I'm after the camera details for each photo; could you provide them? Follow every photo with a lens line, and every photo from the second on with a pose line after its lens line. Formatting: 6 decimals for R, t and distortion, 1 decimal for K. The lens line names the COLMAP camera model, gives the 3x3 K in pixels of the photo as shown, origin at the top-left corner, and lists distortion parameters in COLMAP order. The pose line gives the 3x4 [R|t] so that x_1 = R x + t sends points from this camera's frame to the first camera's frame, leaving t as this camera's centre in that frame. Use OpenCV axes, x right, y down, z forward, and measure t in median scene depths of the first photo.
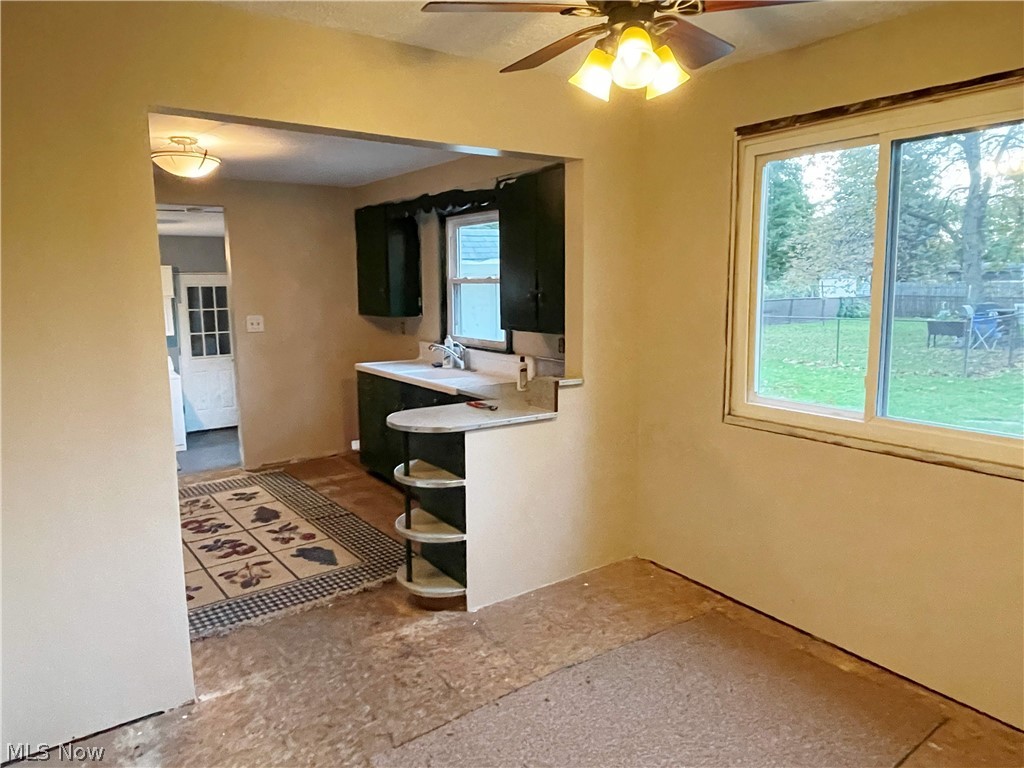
lens RADIAL K [[690.8, 0, 515.7], [0, 690.8, 389.4], [0, 0, 1]] dist [0.001256, -0.004406]
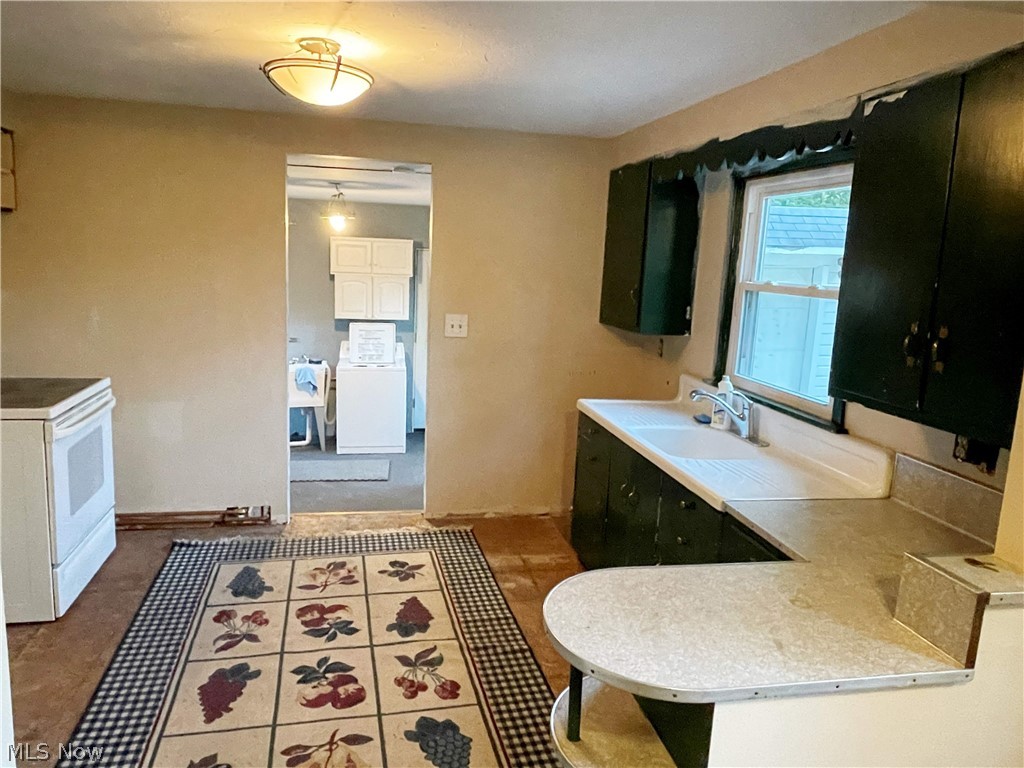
lens RADIAL K [[724.6, 0, 506.0], [0, 724.6, 377.0], [0, 0, 1]] dist [0.009124, -0.009301]
pose [[0.913055, 0.114225, -0.391515, -0.027540], [-0.113241, 0.993235, 0.025688, -0.078747], [0.391801, 0.020881, 0.919813, 0.375098]]
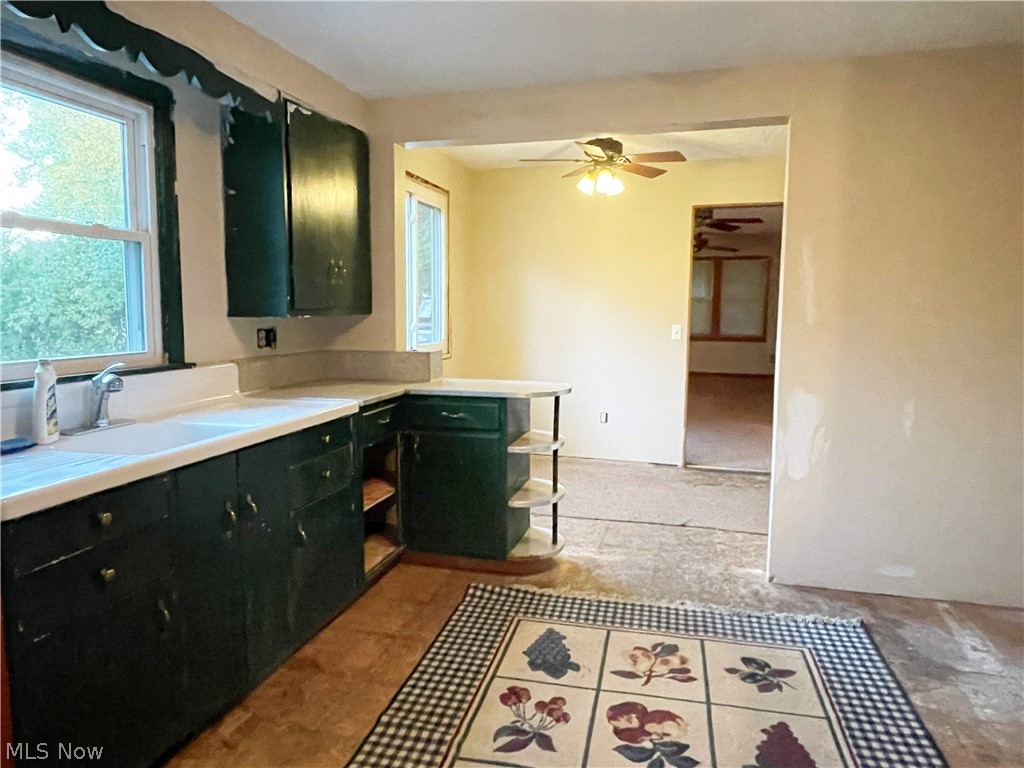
lens RADIAL K [[690.8, 0, 506.7], [0, 690.8, 380.1], [0, 0, 1]] dist [0.001256, -0.004406]
pose [[-0.632267, -0.077151, 0.770899, -0.625667], [0.124411, 0.972006, 0.199315, -0.122701], [-0.764696, 0.221929, -0.604969, 1.150788]]
